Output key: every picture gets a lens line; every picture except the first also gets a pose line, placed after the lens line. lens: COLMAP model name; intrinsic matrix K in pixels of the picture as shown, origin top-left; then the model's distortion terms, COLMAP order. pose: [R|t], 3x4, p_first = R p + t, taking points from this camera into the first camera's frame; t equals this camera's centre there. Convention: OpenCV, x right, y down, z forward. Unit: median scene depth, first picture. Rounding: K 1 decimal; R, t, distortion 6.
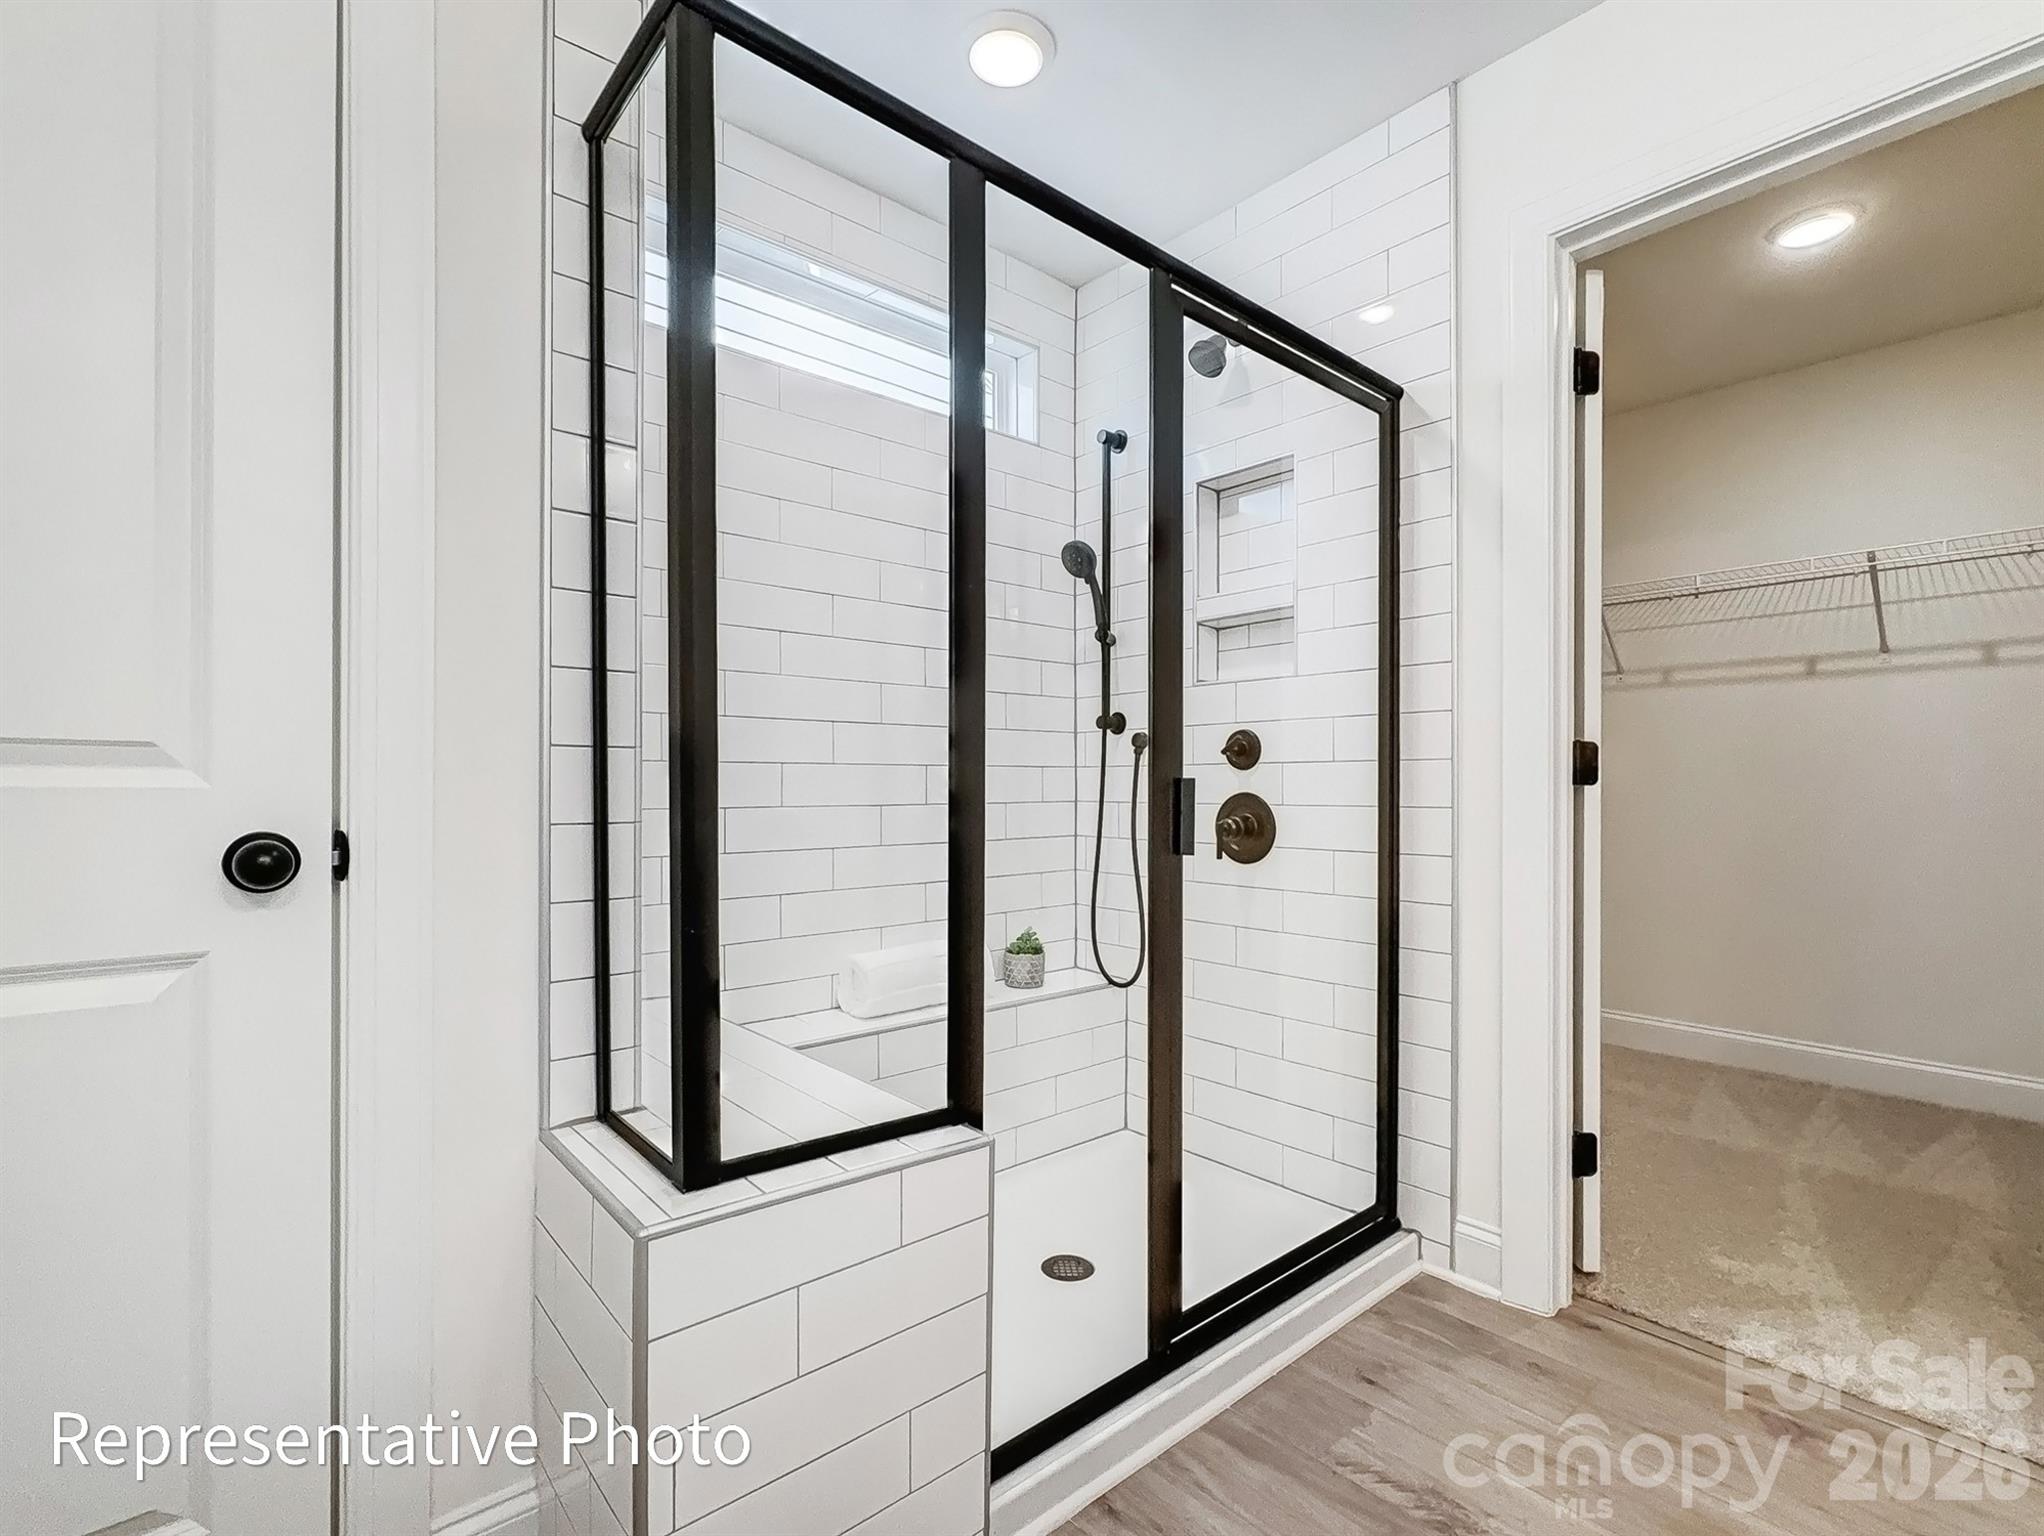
lens RADIAL K [[947.4, 0, 1020.6], [0, 947.4, 789.1], [0, 0, 1]] dist [0.001406, -0.000025]
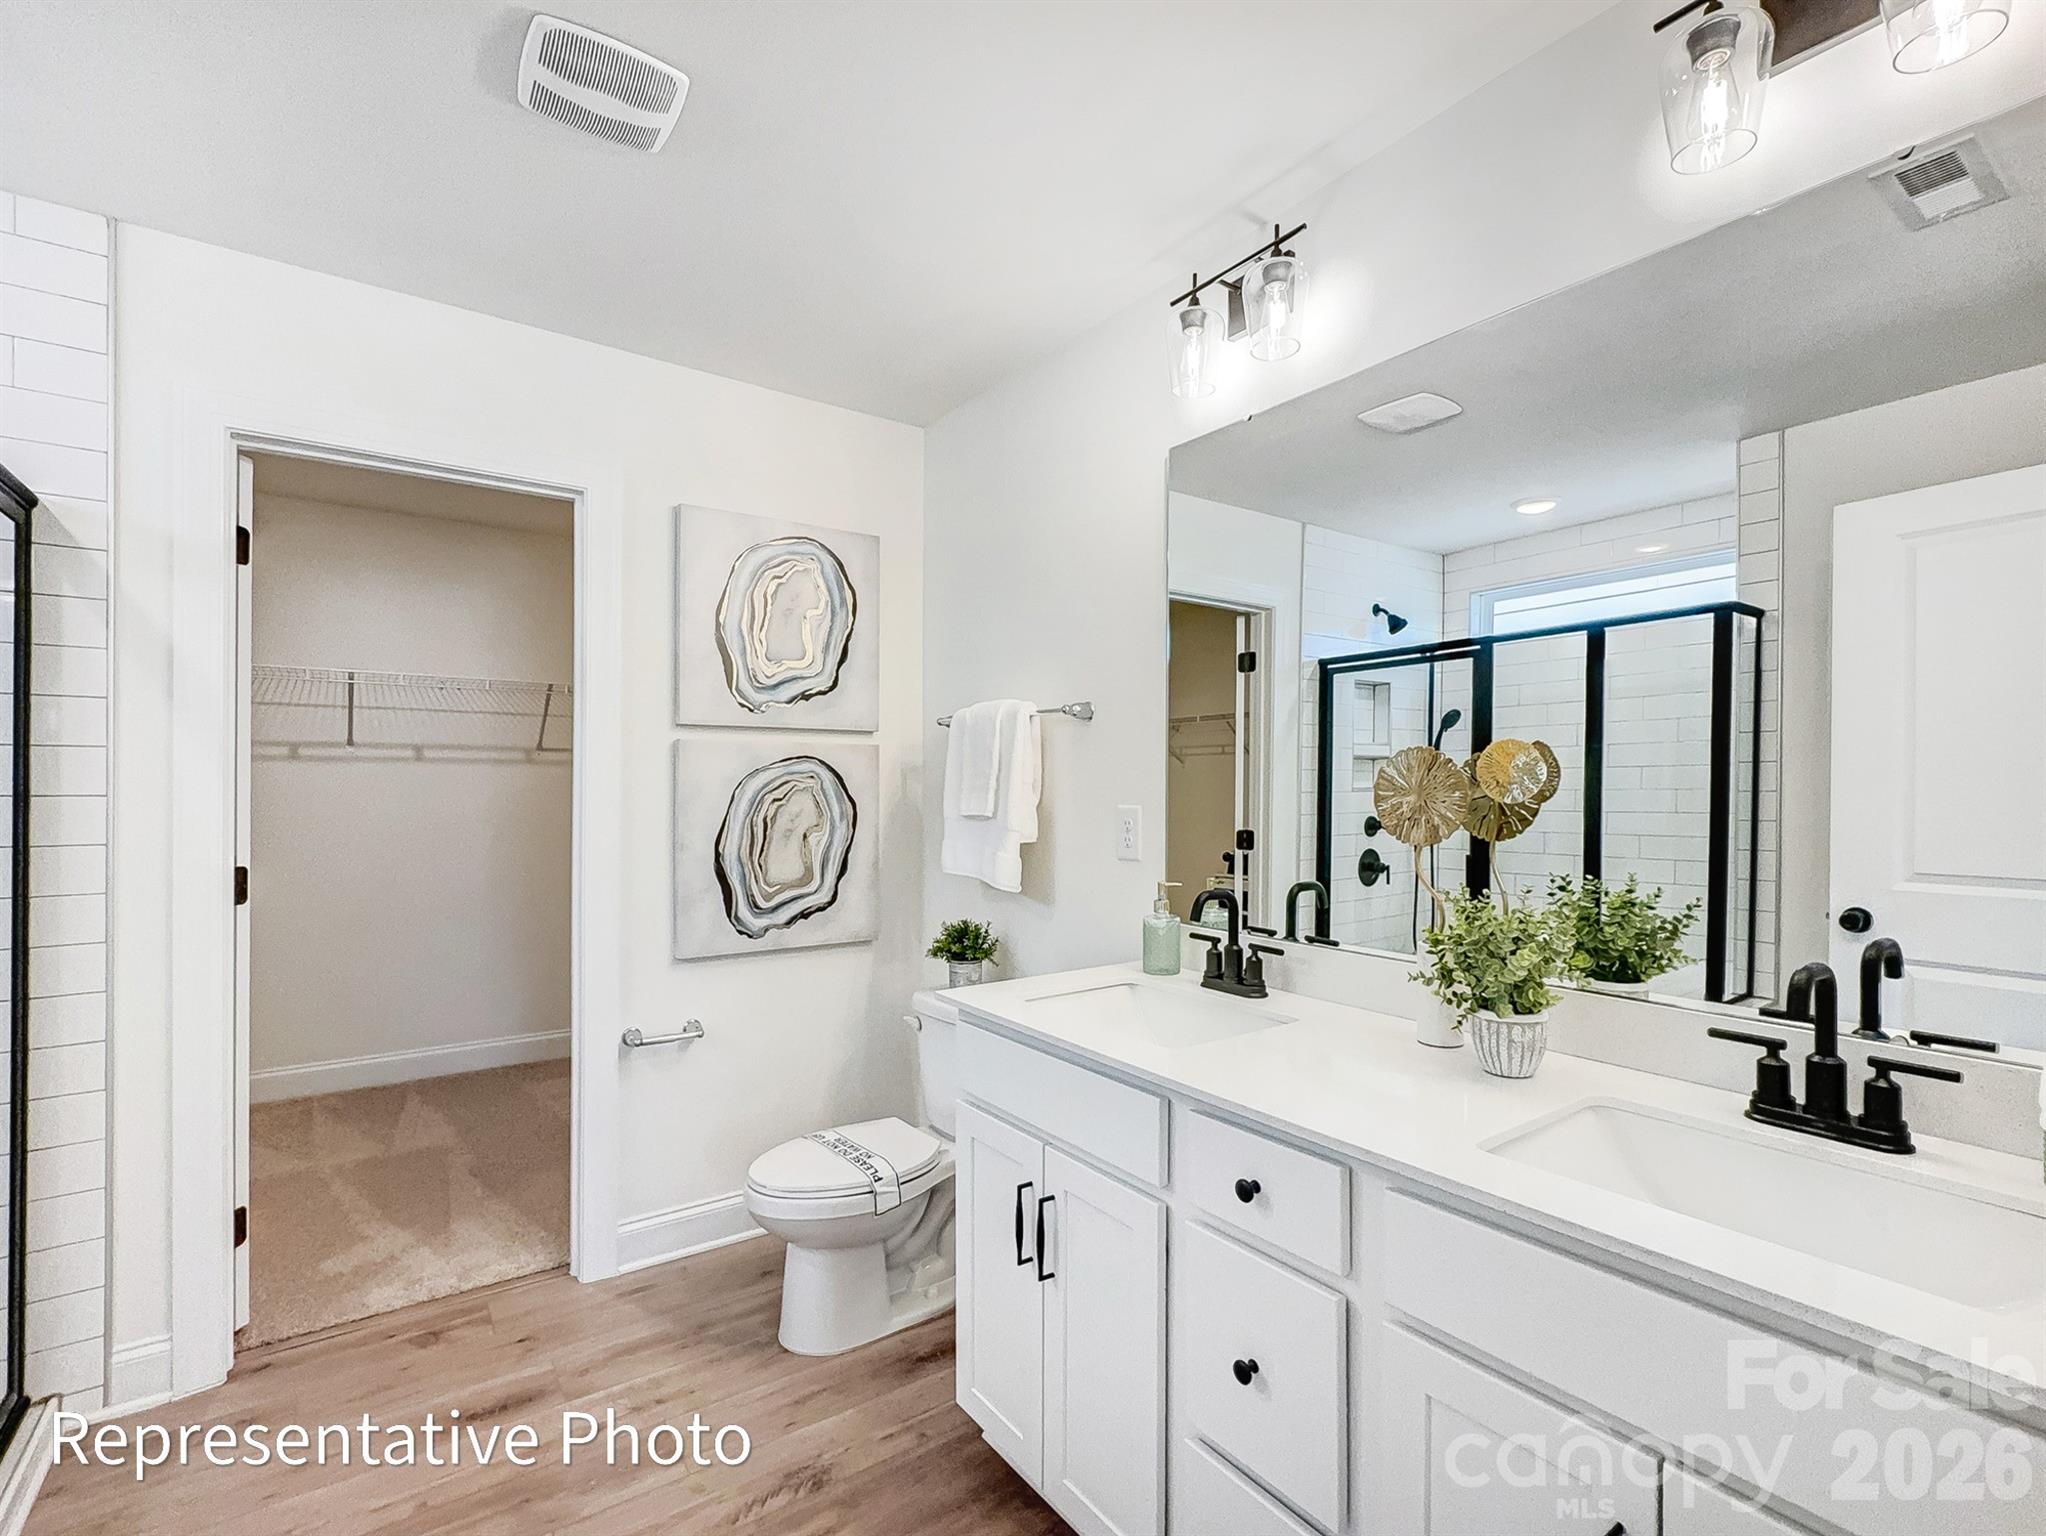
lens RADIAL K [[948.3, 0, 1025.5], [0, 948.3, 781.0], [0, 0, 1]] dist [0.001406, -0.000025]
pose [[0.101171, 0.003318, 0.994864, -0.424554], [0.000693, 0.999994, -0.003406, -0.140437], [-0.994869, 0.001034, 0.101168, -0.059148]]
